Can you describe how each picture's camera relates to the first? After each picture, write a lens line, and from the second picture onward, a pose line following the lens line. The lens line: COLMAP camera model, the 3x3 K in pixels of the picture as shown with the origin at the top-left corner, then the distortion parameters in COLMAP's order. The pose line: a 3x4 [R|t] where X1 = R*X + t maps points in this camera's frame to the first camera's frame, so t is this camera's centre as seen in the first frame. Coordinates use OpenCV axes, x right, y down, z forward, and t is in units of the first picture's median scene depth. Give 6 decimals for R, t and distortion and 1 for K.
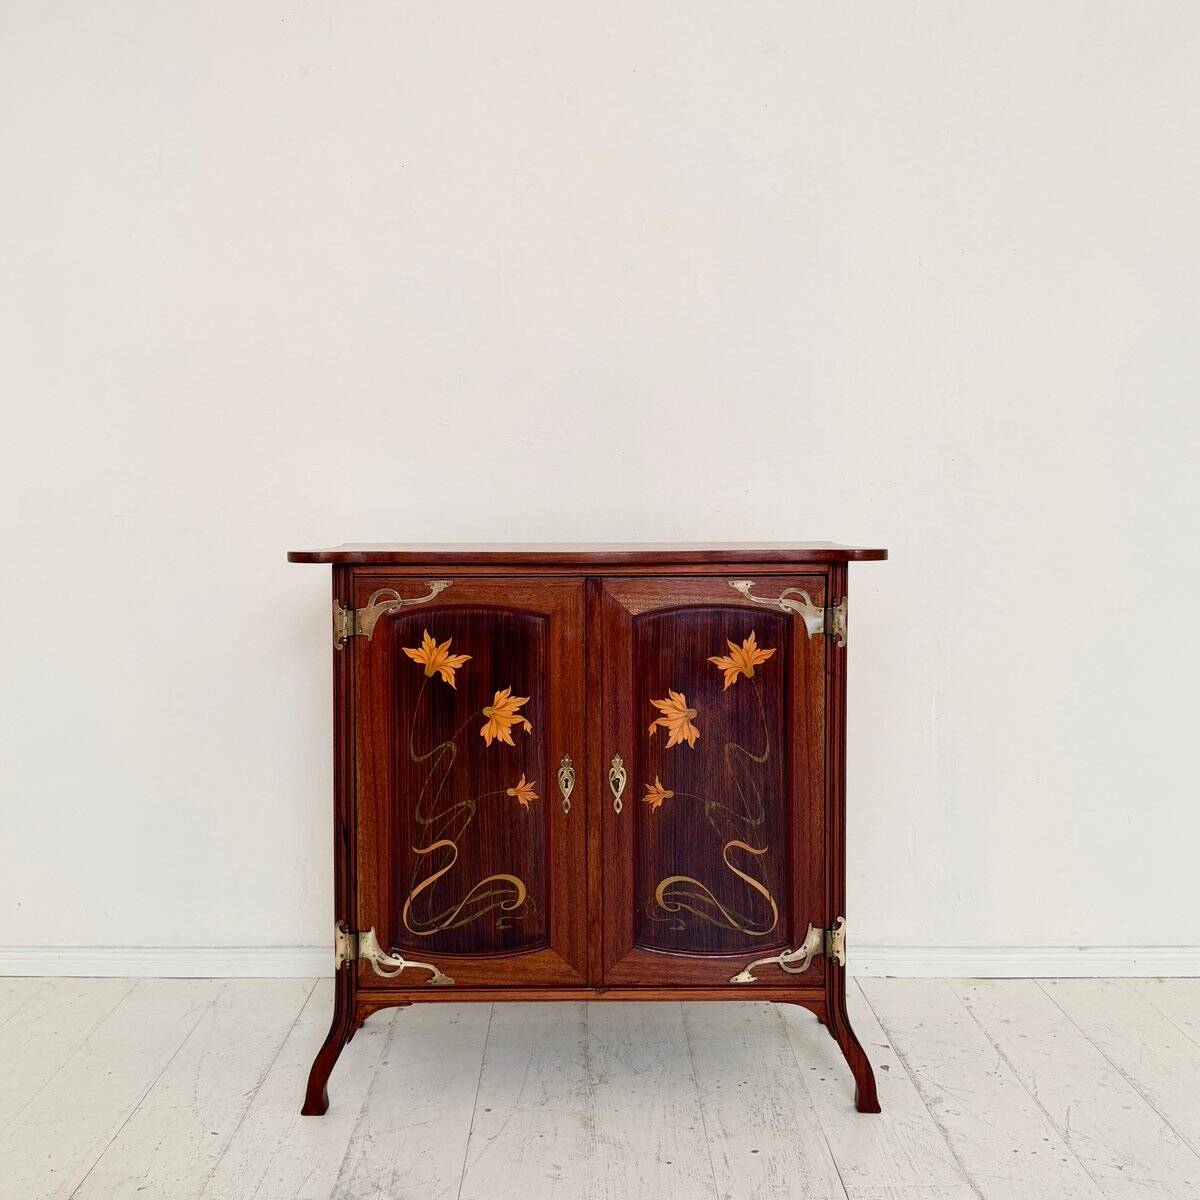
lens RADIAL K [[1372.6, 0, 617.6], [0, 1372.6, 525.3], [0, 0, 1]] dist [0.040798, 0.000000]
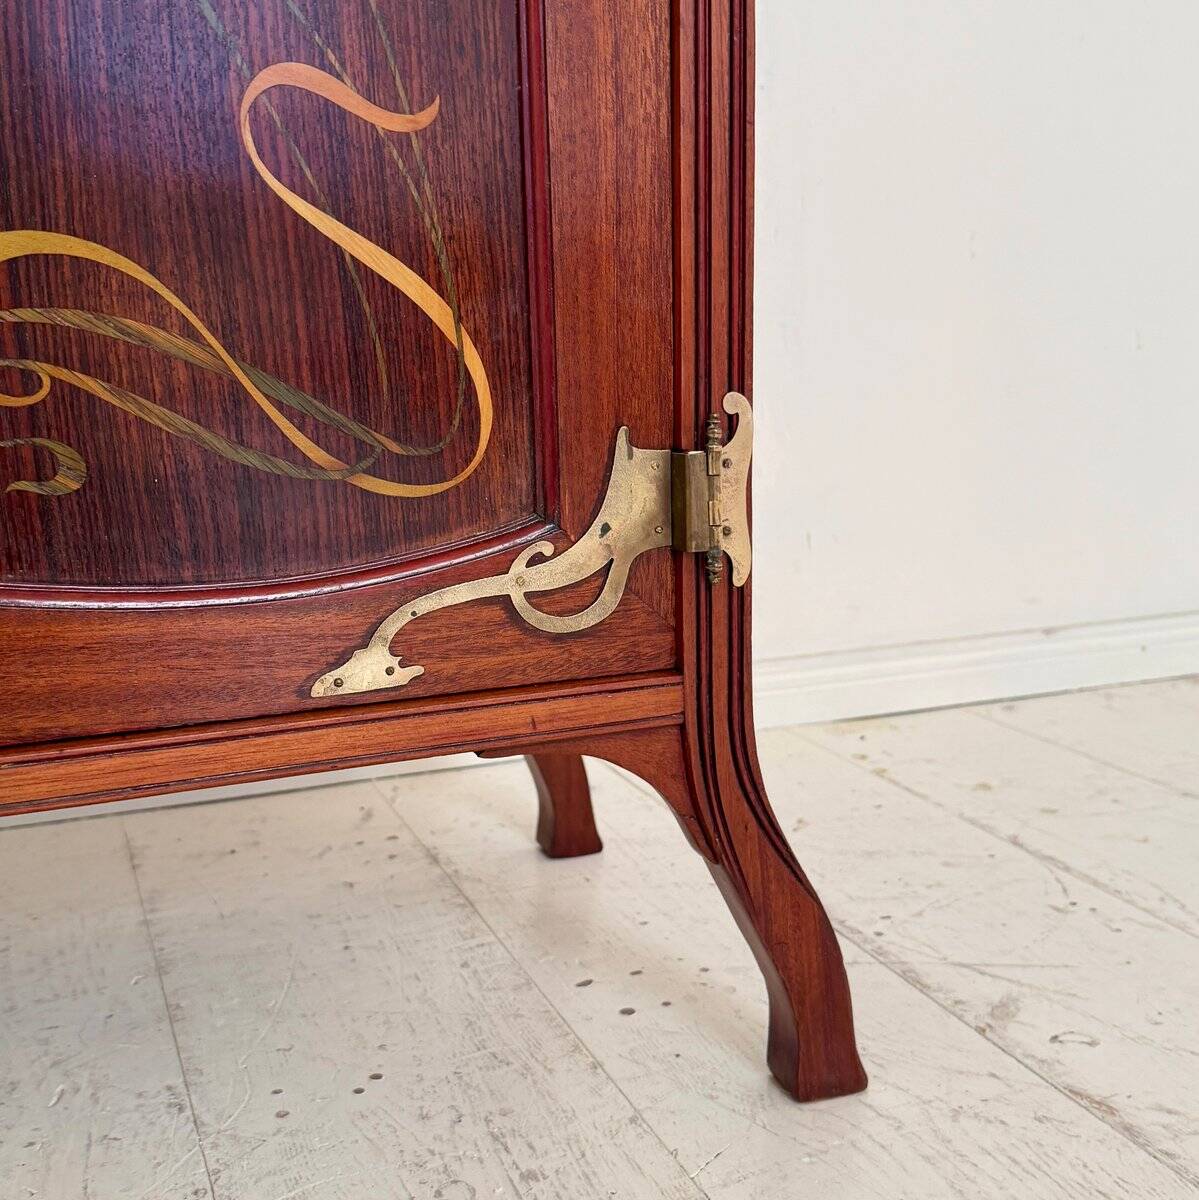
lens RADIAL K [[1372.6, 0, 598.9], [0, 1372.6, 635.2], [0, 0, 1]] dist [0.040798, 0.000000]
pose [[0.932475, -0.089031, 0.350091, 0.046686], [0.040836, 0.988920, 0.142722, 0.289587], [-0.358918, -0.118789, 0.925779, 0.769422]]
